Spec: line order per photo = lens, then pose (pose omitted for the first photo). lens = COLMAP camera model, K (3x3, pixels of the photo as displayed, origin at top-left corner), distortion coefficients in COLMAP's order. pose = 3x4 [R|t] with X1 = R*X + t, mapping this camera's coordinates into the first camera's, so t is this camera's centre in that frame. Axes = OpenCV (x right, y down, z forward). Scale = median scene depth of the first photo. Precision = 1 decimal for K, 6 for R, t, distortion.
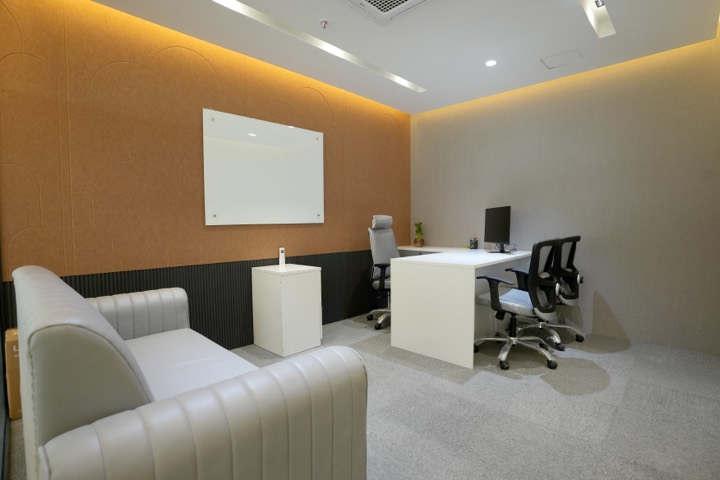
lens RADIAL K [[353.0, 0, 360.0], [0, 353.0, 240.0], [0, 0, 1]] dist [-0.075589, 0.042990]
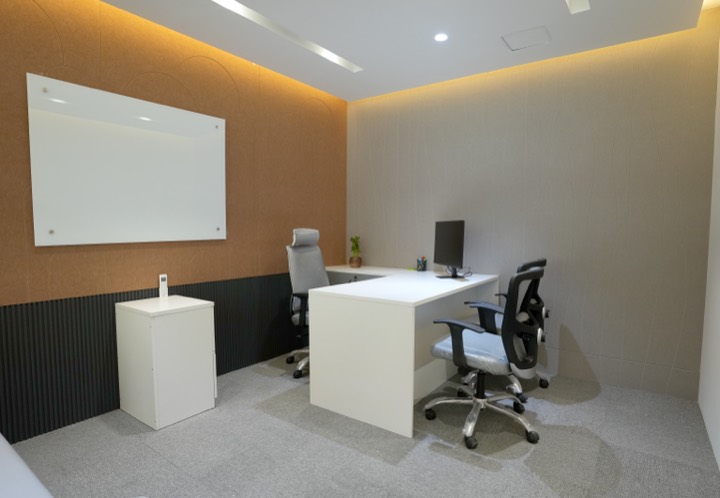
lens RADIAL K [[399.3, 0, 361.8], [0, 399.3, 252.0], [0, 0, 1]] dist [-0.074806, 0.042186]
pose [[0.990612, 0.002776, 0.136675, 0.076200], [-0.004620, 0.999902, 0.013179, -0.036447], [-0.136626, -0.013687, 0.990528, 0.132006]]
